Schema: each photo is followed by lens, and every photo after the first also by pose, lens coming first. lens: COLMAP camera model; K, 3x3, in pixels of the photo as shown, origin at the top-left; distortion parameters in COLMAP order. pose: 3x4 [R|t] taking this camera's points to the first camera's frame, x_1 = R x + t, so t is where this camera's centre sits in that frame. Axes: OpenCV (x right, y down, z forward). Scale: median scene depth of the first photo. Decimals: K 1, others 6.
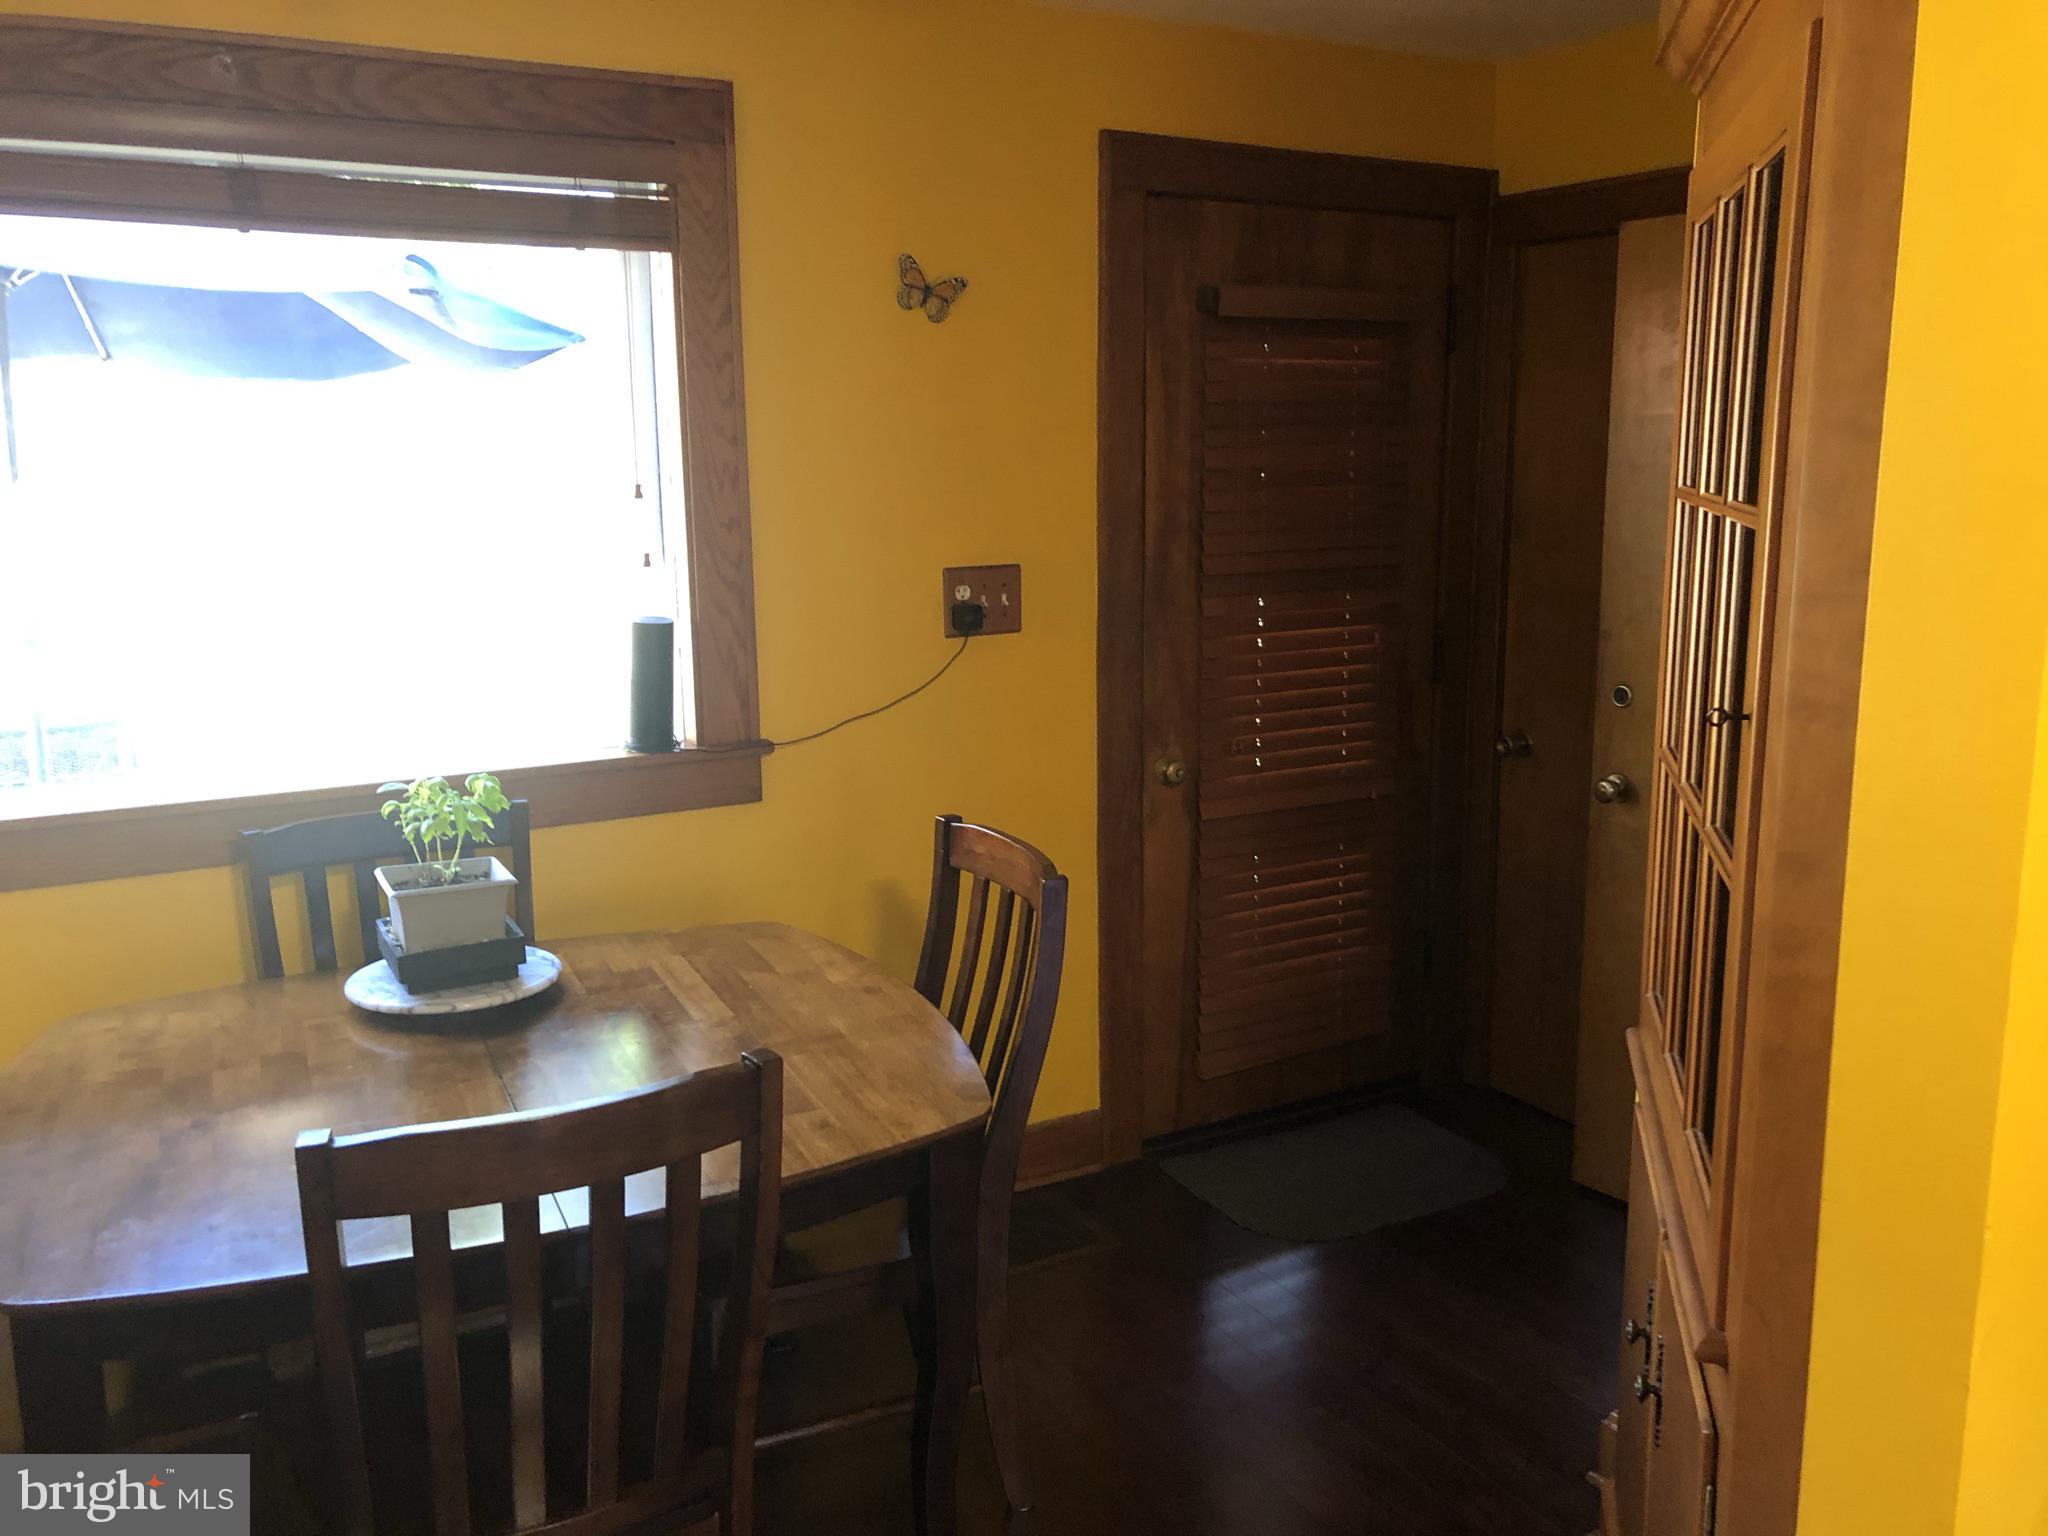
lens RADIAL K [[1661.8, 0, 1022.6], [0, 1661.8, 771.6], [0, 0, 1]] dist [0.041537, -0.049741]
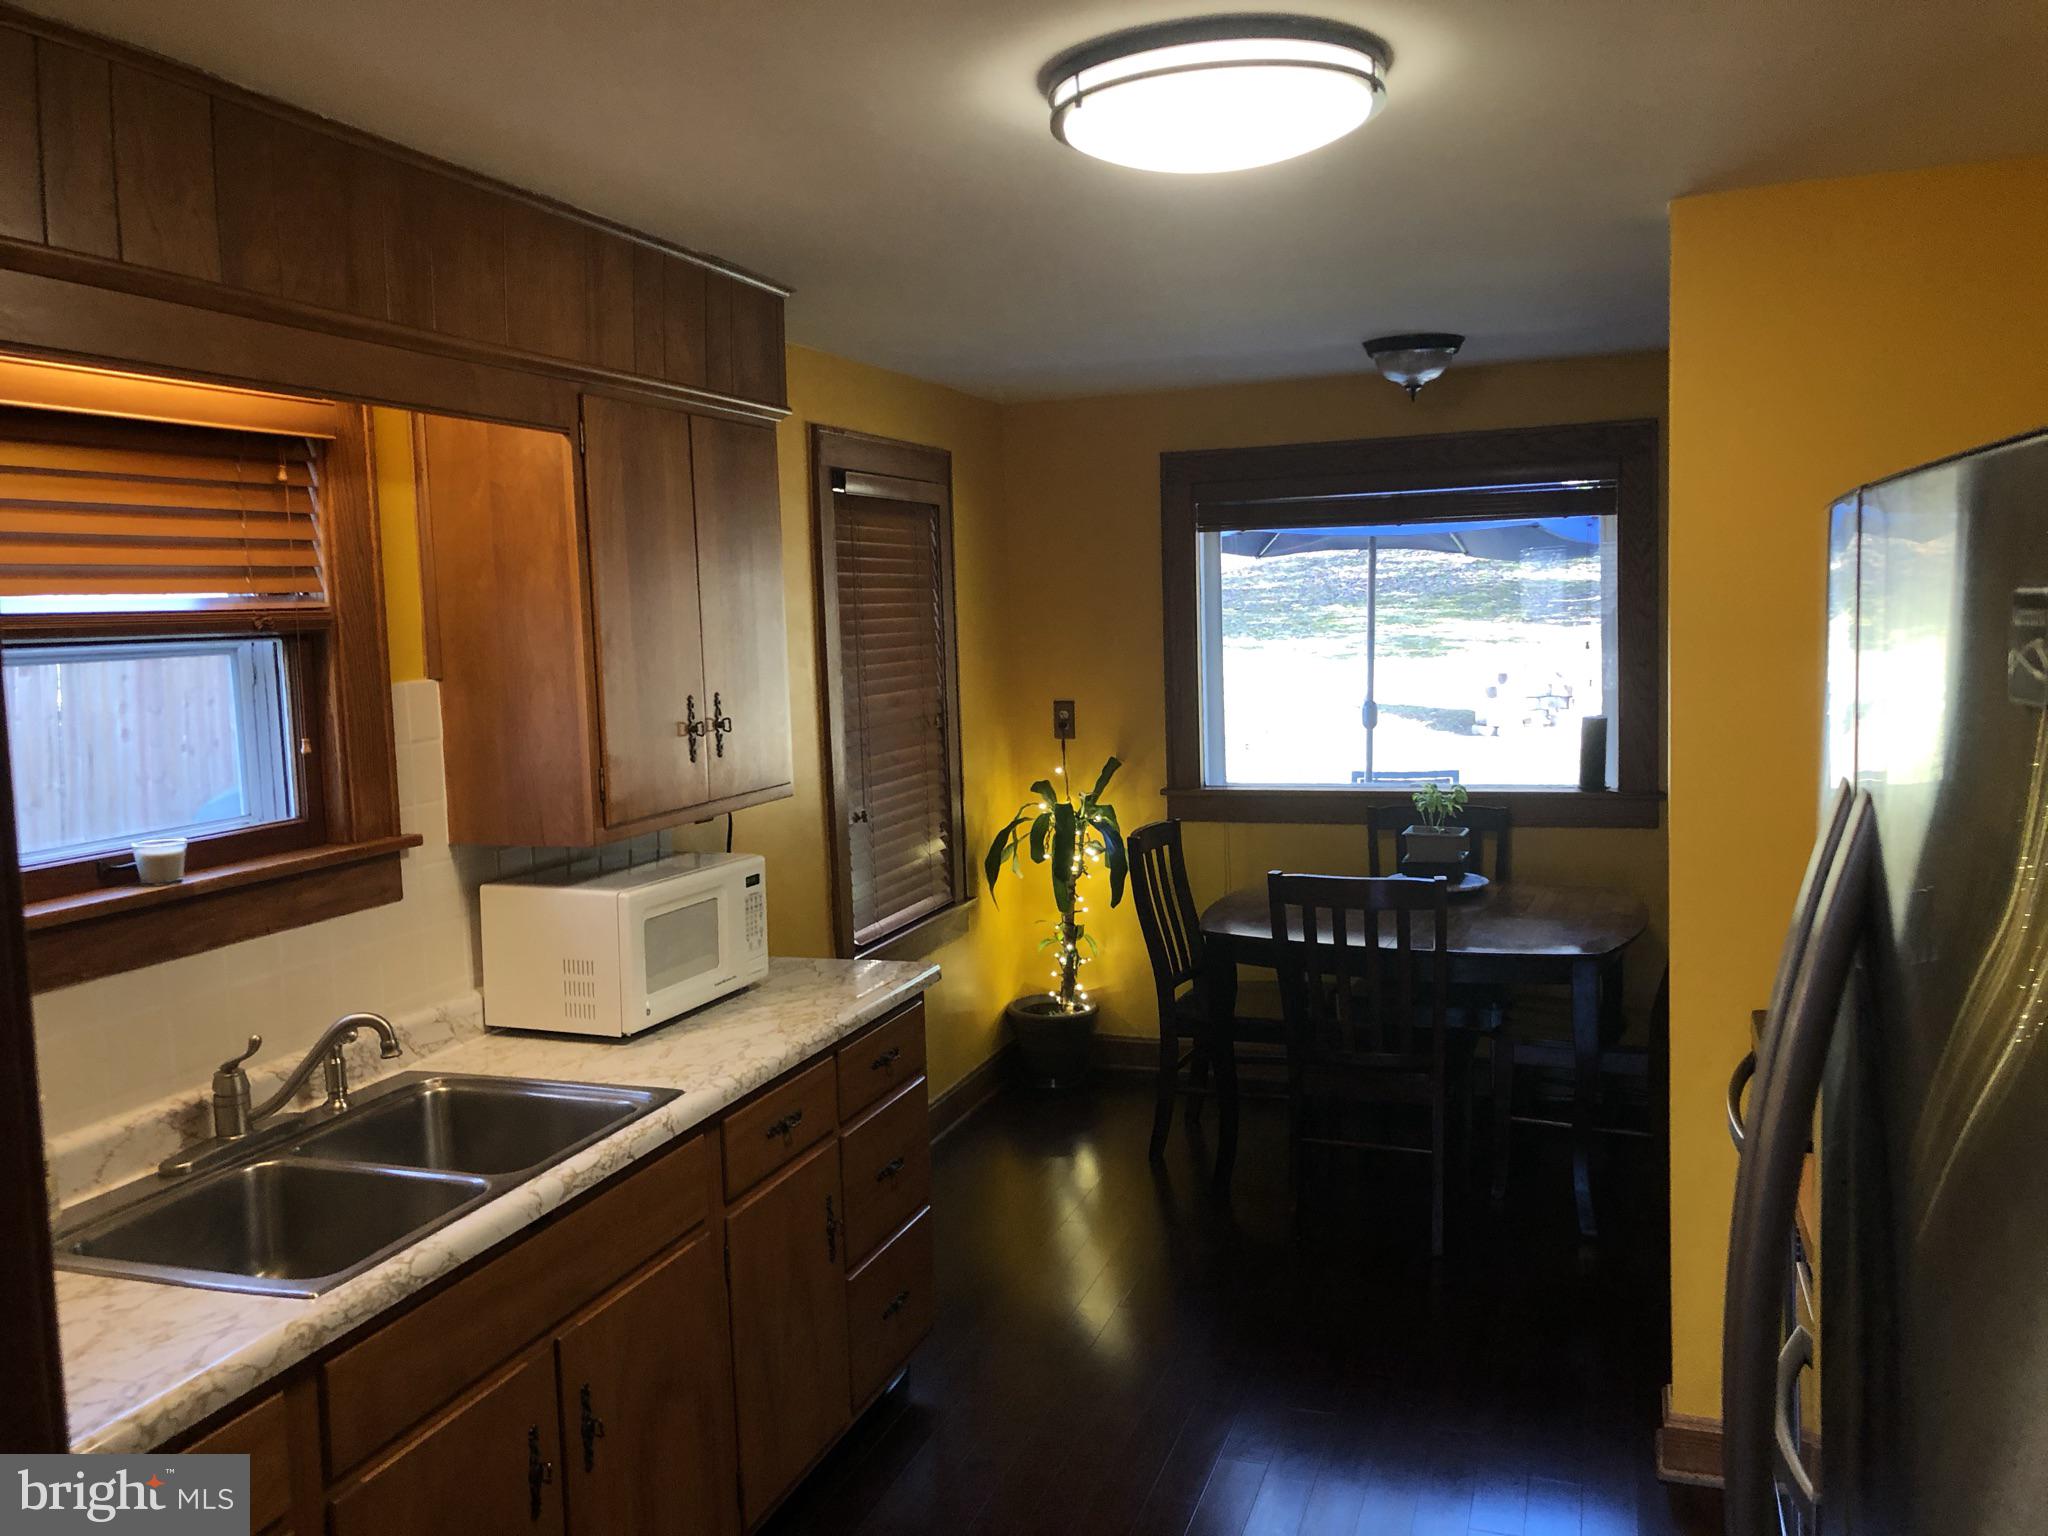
lens RADIAL K [[1661.8, 0, 1021.4], [0, 1661.8, 769.6], [0, 0, 1]] dist [0.041537, -0.049741]
pose [[0.663632, 0.055977, -0.745962, 0.709995], [-0.104694, 0.994332, -0.018525, 0.063297], [0.740697, 0.090392, 0.665731, -0.645873]]
